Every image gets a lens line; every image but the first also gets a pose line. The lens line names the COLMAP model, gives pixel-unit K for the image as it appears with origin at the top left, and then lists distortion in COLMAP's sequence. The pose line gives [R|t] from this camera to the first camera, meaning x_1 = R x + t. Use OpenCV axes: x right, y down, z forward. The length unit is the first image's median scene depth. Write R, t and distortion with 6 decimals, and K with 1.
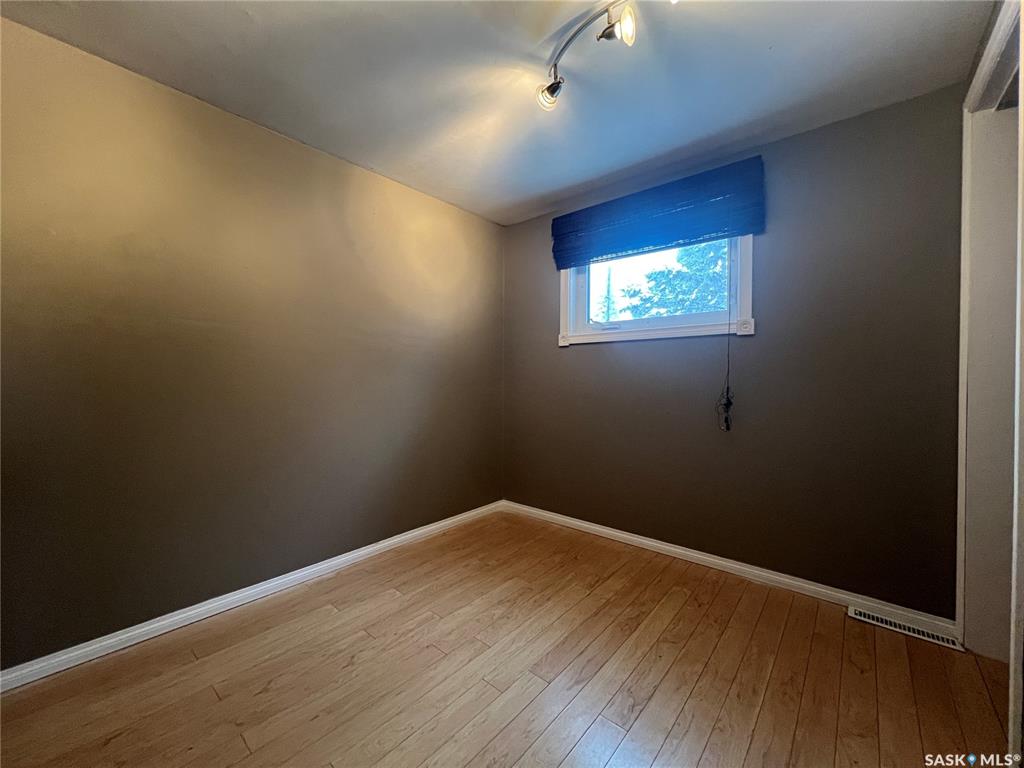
lens RADIAL K [[409.1, 0, 511.9], [0, 409.1, 385.7], [0, 0, 1]] dist [-0.001003, -0.000013]
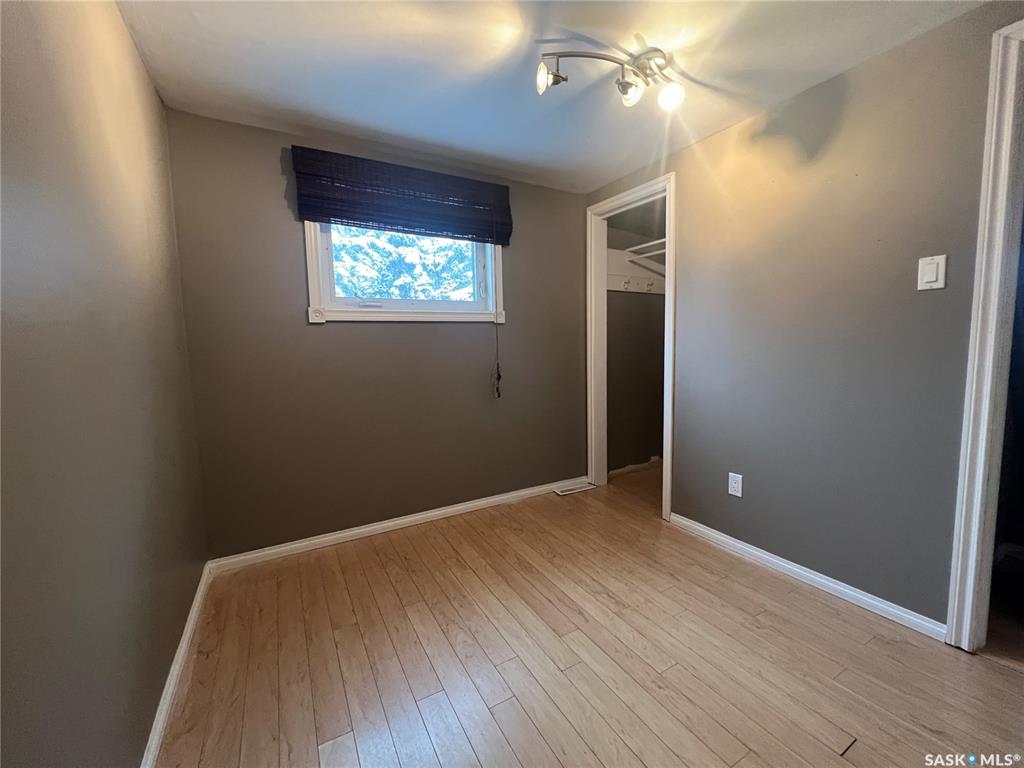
lens RADIAL K [[409.1, 0, 509.4], [0, 409.1, 384.9], [0, 0, 1]] dist [-0.001003, -0.000013]
pose [[0.332040, -0.105132, 0.937388, -0.666029], [0.043374, 0.994420, 0.096165, -0.052337], [-0.942267, 0.008727, 0.334747, 0.535226]]
